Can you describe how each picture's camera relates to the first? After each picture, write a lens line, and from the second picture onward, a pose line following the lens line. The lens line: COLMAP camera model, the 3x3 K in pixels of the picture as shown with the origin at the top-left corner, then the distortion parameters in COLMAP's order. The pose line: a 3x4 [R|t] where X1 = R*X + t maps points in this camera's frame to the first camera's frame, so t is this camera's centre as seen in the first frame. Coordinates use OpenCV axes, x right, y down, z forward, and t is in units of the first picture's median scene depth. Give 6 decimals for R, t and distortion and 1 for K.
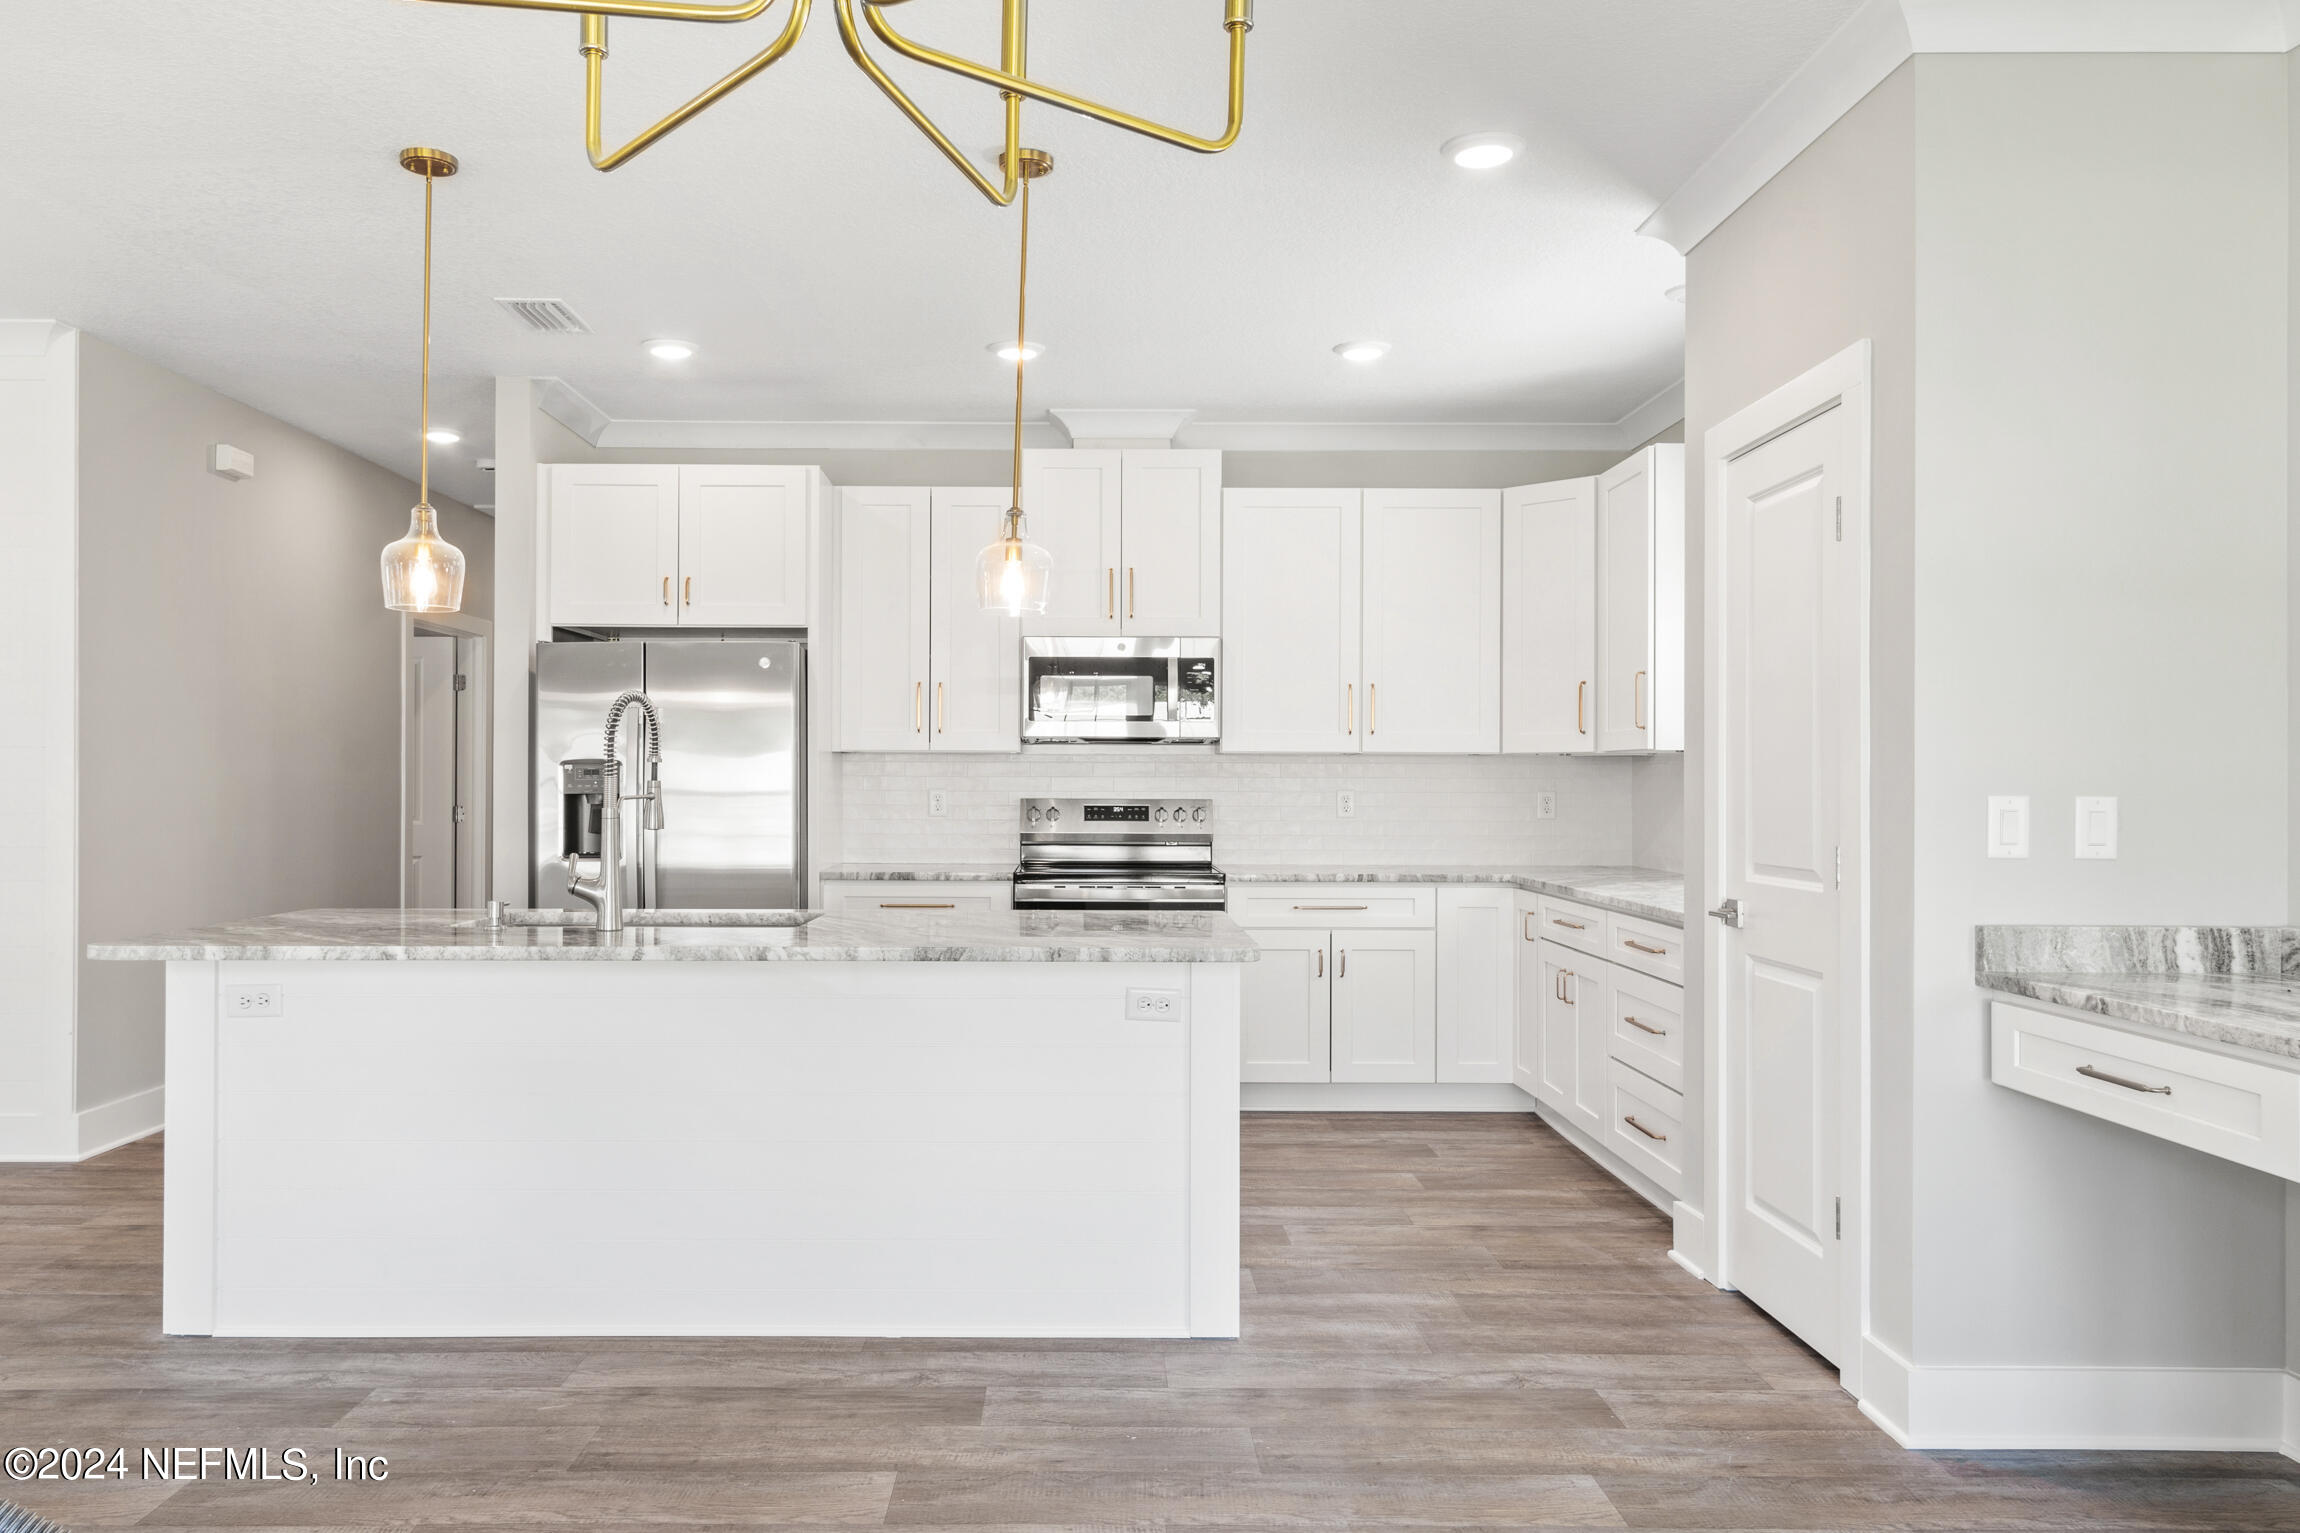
lens RADIAL K [[1524.8, 0, 1217.1], [0, 1524.8, 778.1], [0, 0, 1]] dist [0.002201, 0.001177]
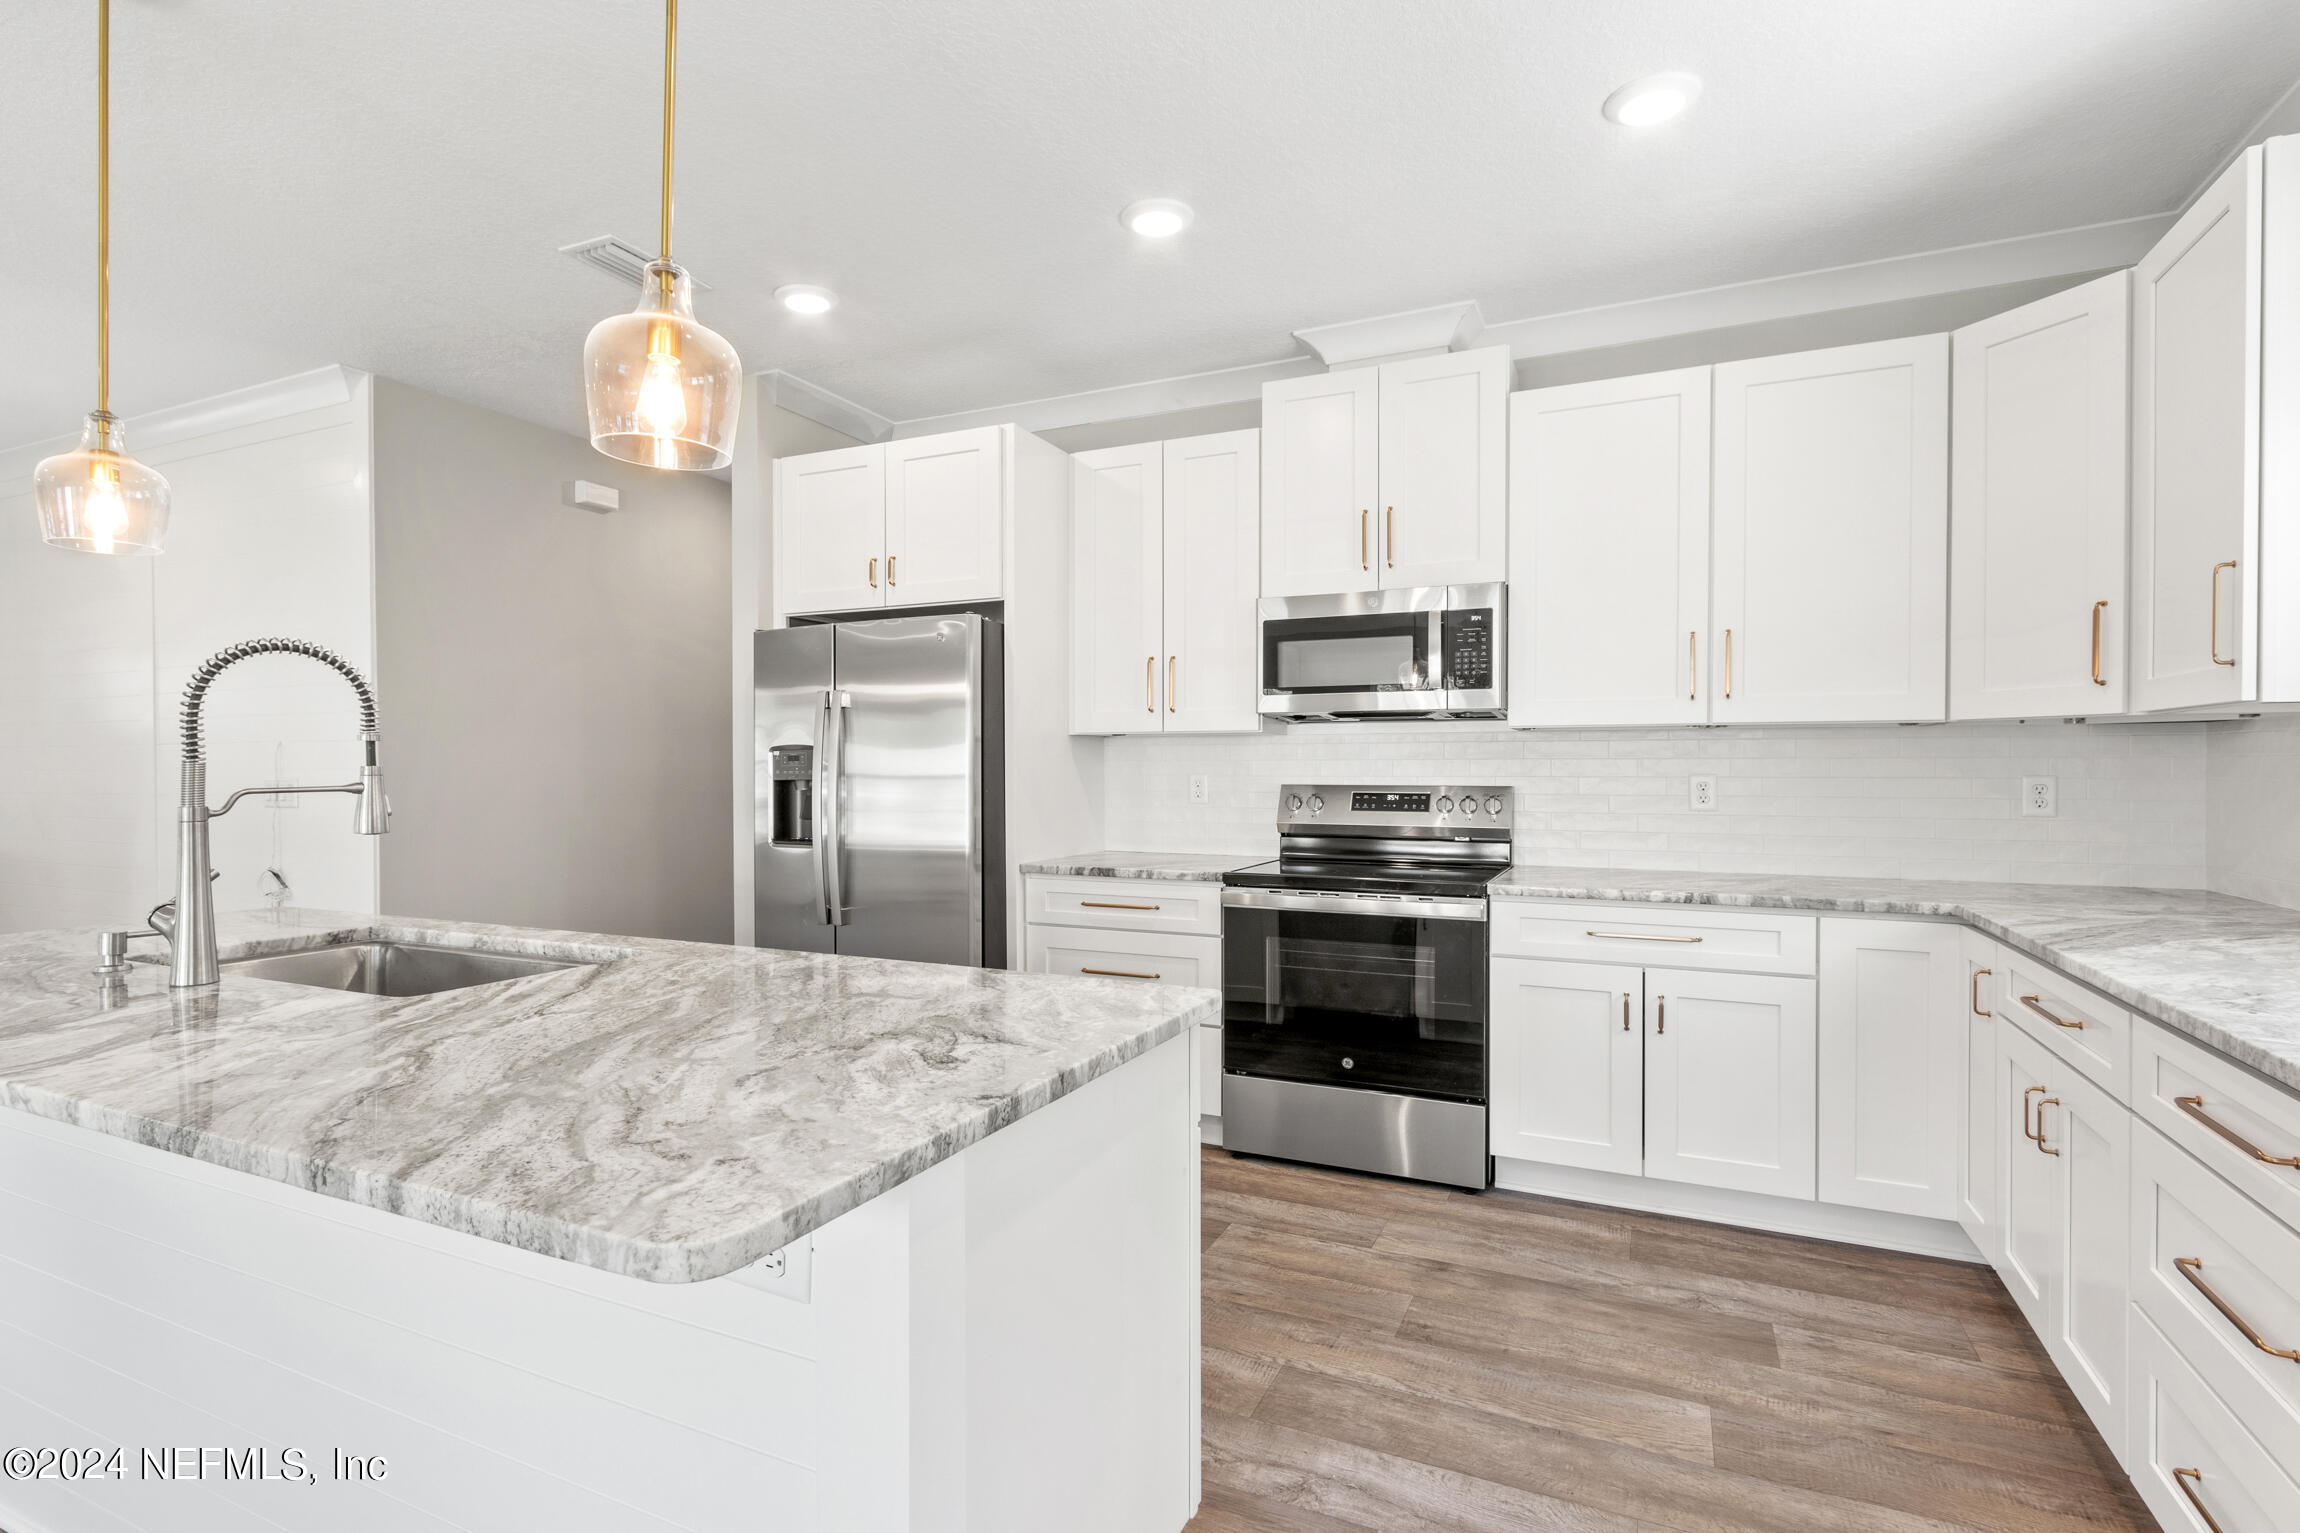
lens RADIAL K [[1099.9, 0, 1134.7], [0, 1099.9, 779.8], [0, 0, 1]] dist [0.000454, -0.000048]
pose [[0.871722, 0.001289, -0.489999, 0.128265], [0.005451, 0.999909, 0.012329, 0.002501], [0.489970, -0.013418, 0.871636, 0.455969]]
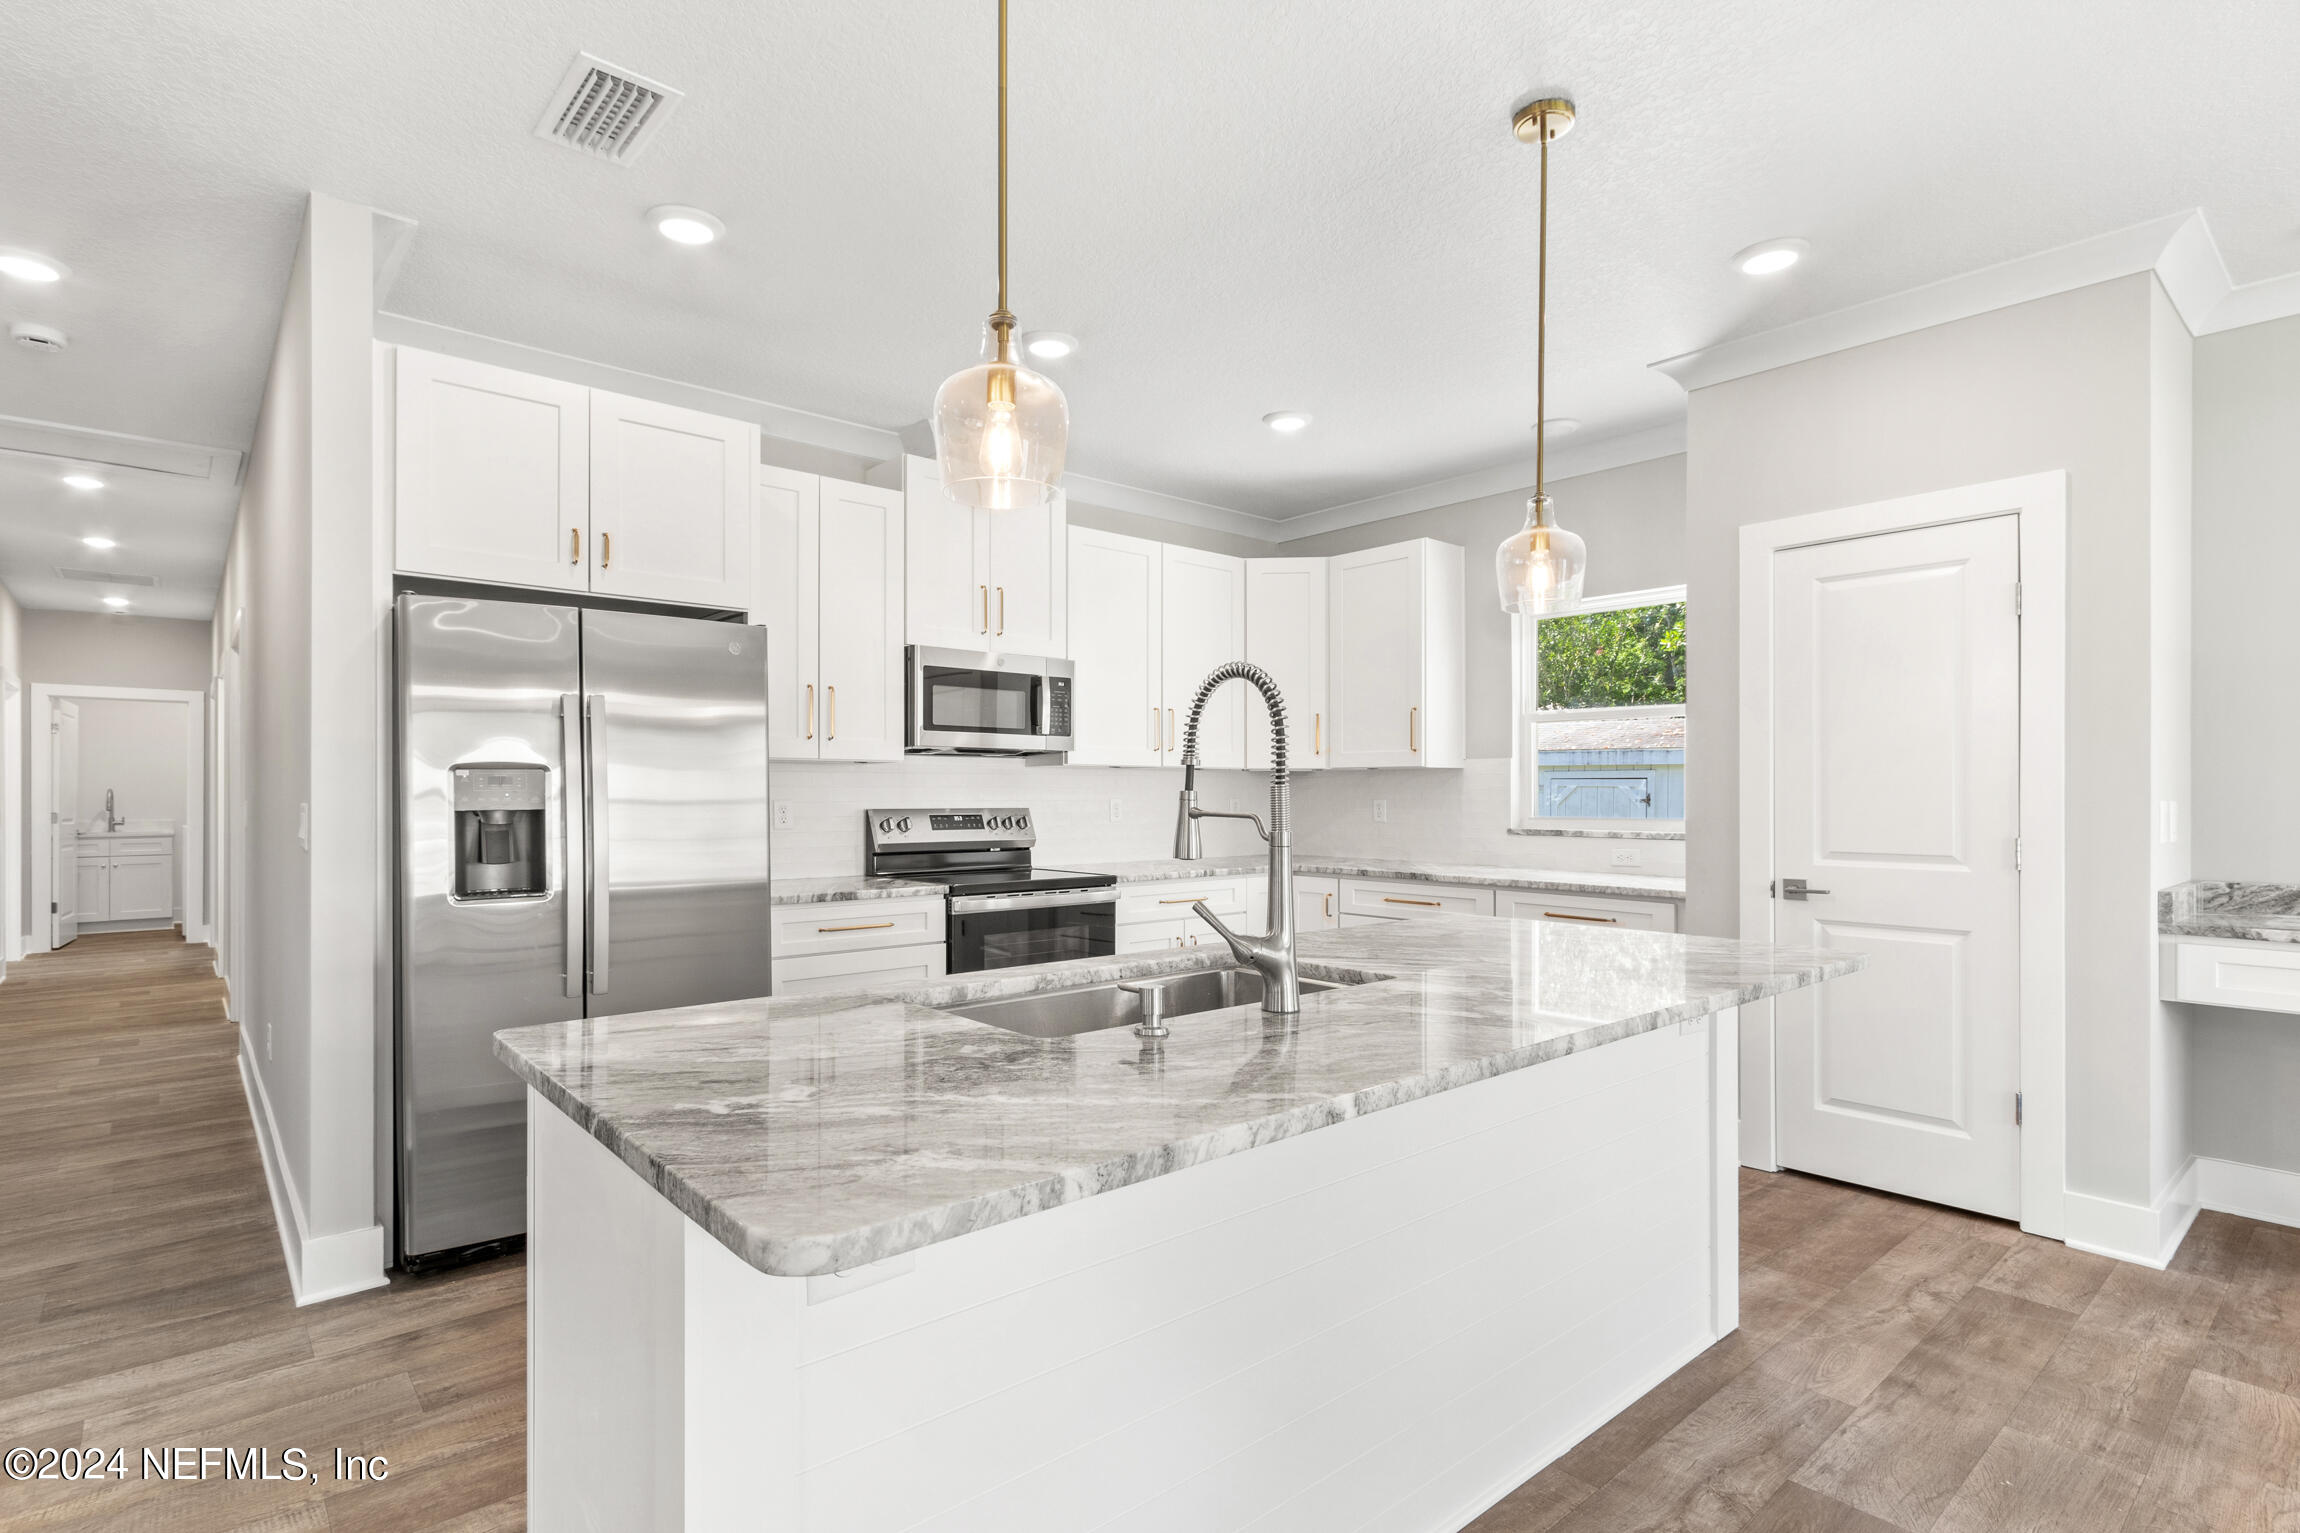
lens RADIAL K [[1050.5, 0, 1204.3], [0, 1050.5, 785.2], [0, 0, 1]] dist [0.006861, 0.000146]
pose [[0.804764, 0.000757, 0.593595, -0.413766], [0.001040, 0.999996, -0.002684, 0.000043], [-0.593594, 0.002778, 0.804760, 0.374010]]
